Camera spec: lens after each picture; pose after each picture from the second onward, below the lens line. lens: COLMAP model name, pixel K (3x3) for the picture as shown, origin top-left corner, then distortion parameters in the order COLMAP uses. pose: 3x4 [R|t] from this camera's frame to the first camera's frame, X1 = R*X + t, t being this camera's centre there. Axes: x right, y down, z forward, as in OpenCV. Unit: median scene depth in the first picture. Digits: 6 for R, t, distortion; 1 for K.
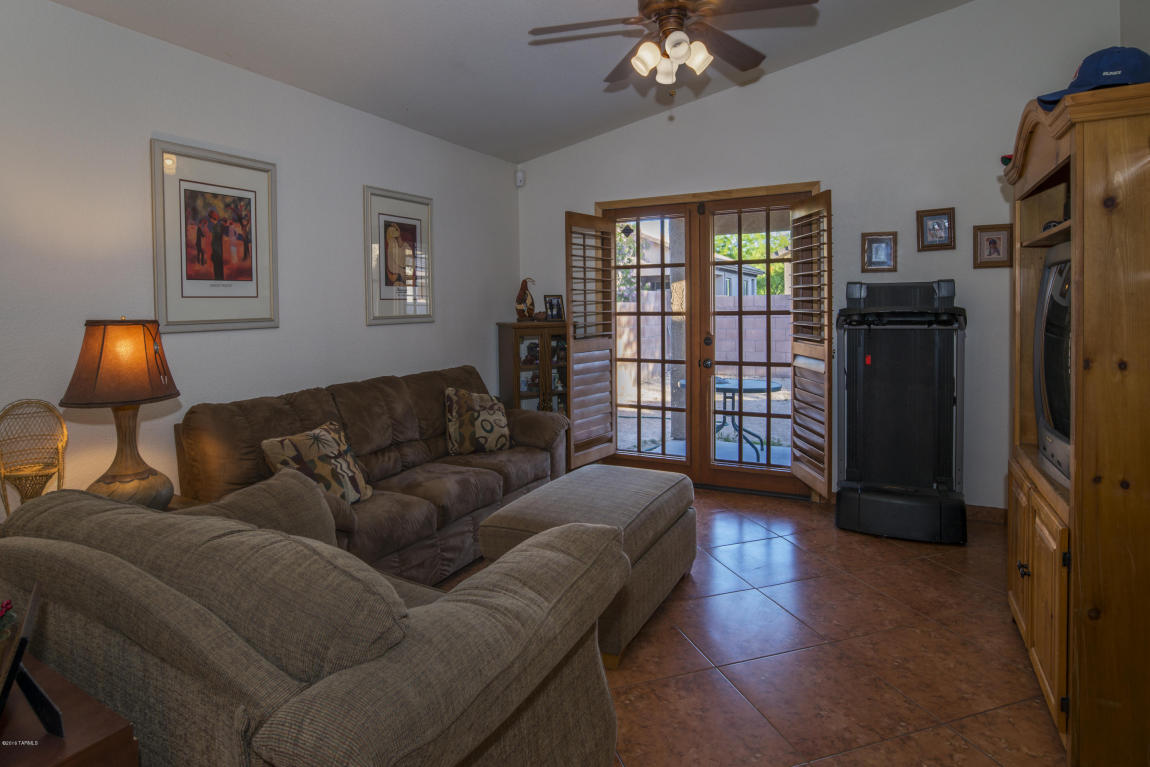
lens RADIAL K [[633.7, 0, 575.0], [0, 633.7, 334.8], [0, 0, 1]] dist [-0.019877, 0.000365]
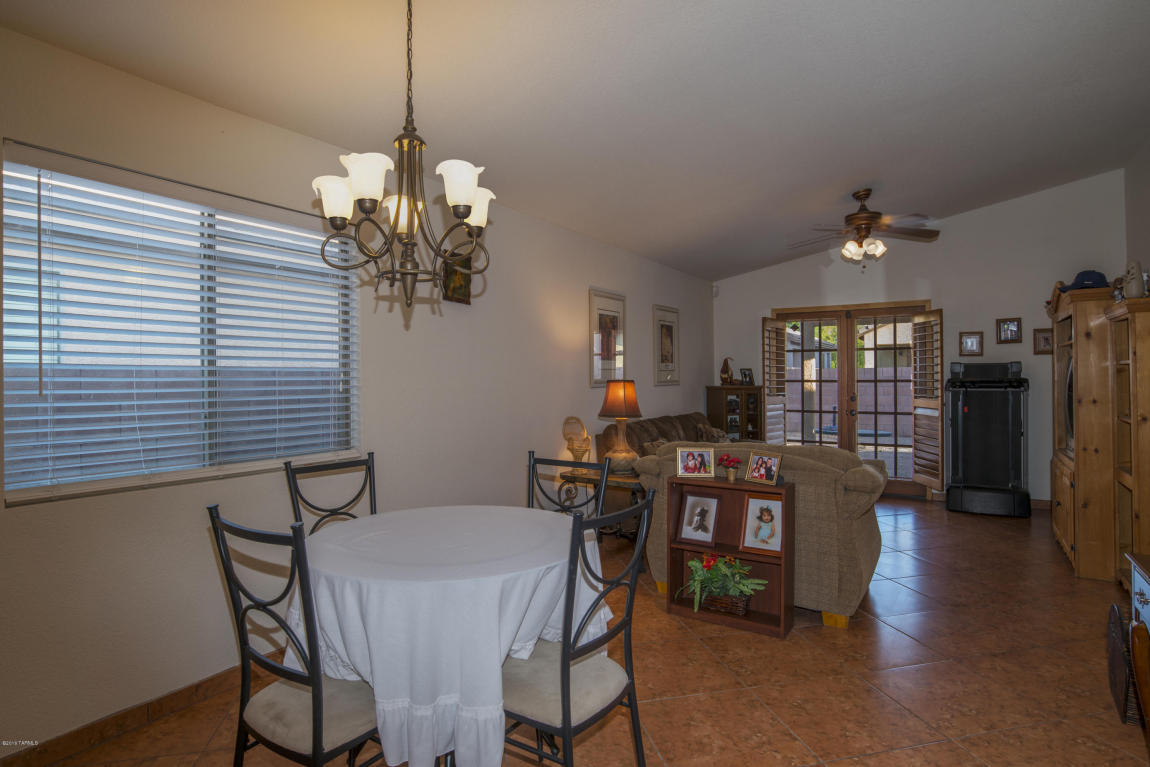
lens RADIAL K [[606.7, 0, 575.0], [0, 606.7, 383.5], [0, 0, 1]] dist [0.000552, 0.000187]
pose [[0.995235, 0.009475, -0.097044, -0.397461], [-0.012636, 0.999407, -0.032017, 0.035119], [0.096683, 0.033091, 0.994765, -0.678826]]
